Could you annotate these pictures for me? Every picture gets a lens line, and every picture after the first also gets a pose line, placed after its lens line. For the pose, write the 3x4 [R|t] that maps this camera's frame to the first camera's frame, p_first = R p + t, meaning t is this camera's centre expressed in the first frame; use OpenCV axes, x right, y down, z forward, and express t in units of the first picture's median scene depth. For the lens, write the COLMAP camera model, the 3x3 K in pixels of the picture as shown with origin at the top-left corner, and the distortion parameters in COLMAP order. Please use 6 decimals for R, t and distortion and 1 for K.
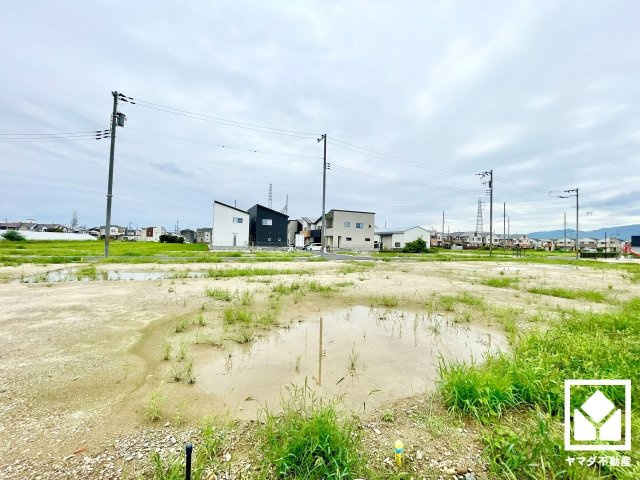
lens RADIAL K [[260.0, 0, 320.9], [0, 260.0, 237.5], [0, 0, 1]] dist [-0.002568, -0.000495]
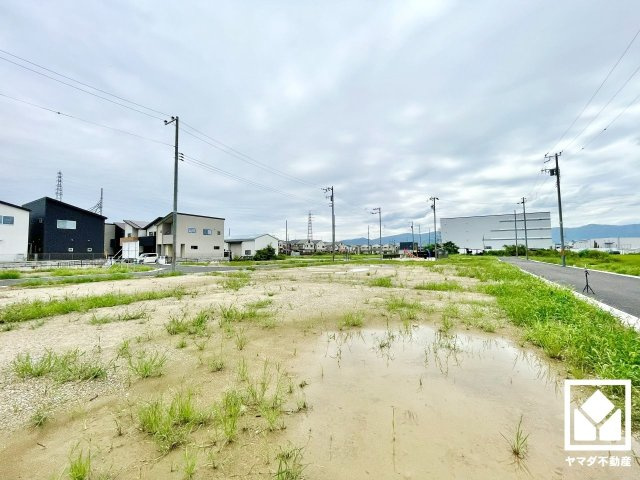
lens RADIAL K [[260.0, 0, 320.9], [0, 260.0, 237.5], [0, 0, 1]] dist [-0.002568, -0.000495]
pose [[0.822766, 0.006145, 0.568347, -0.036940], [0.011170, 0.999574, -0.026978, 0.001208], [-0.568271, 0.028544, 0.822347, 0.048625]]
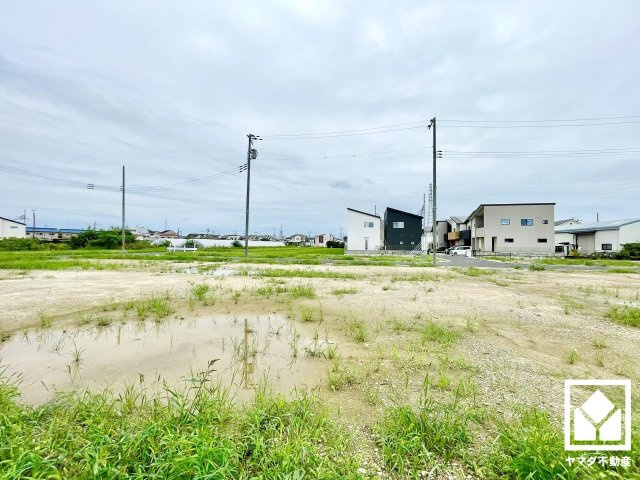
lens RADIAL K [[260.0, 0, 320.9], [0, 260.0, 237.5], [0, 0, 1]] dist [-0.002568, -0.000495]
pose [[0.813579, -0.032254, -0.580558, 0.098351], [0.022266, 0.999456, -0.024324, 0.003667], [0.581027, 0.006863, 0.813855, 0.046854]]
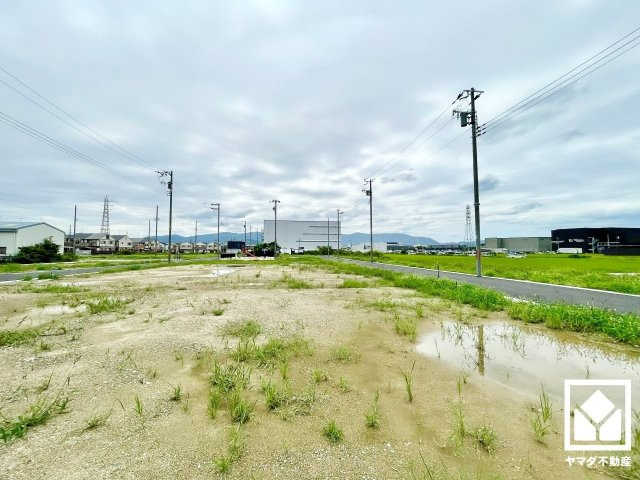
lens RADIAL K [[260.0, 0, 320.9], [0, 260.0, 237.5], [0, 0, 1]] dist [-0.002568, -0.000495]
pose [[0.291385, 0.028444, 0.956183, -0.067727], [-0.015701, 0.999565, -0.024950, 0.001375], [-0.956477, -0.007743, 0.291705, 0.129029]]
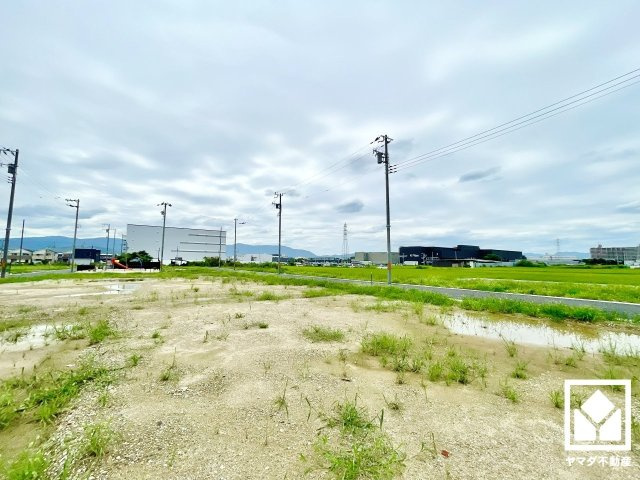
lens RADIAL K [[260.0, 0, 320.9], [0, 260.0, 237.5], [0, 0, 1]] dist [-0.002568, -0.000495]
pose [[-0.150144, 0.074198, 0.985876, -0.088608], [-0.031557, 0.996312, -0.079789, 0.002526], [-0.988160, -0.043091, -0.147249, 0.202021]]
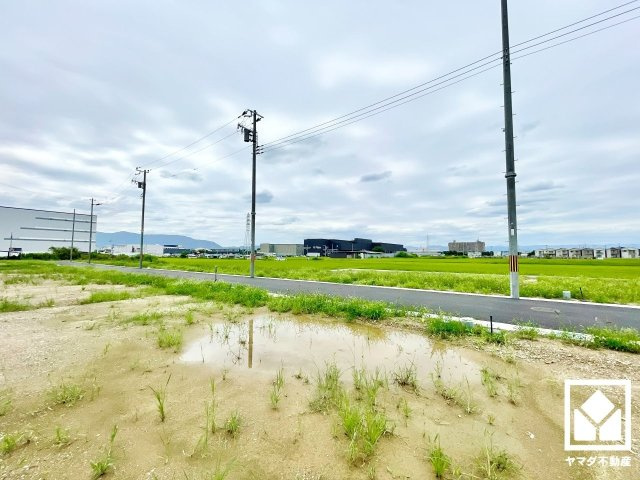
lens RADIAL K [[260.0, 0, 320.9], [0, 260.0, 237.5], [0, 0, 1]] dist [-0.002568, -0.000495]
pose [[-0.475969, 0.036426, 0.878708, -0.068040], [-0.033243, 0.997683, -0.059364, 0.001244], [-0.878834, -0.057466, -0.473655, 0.125705]]
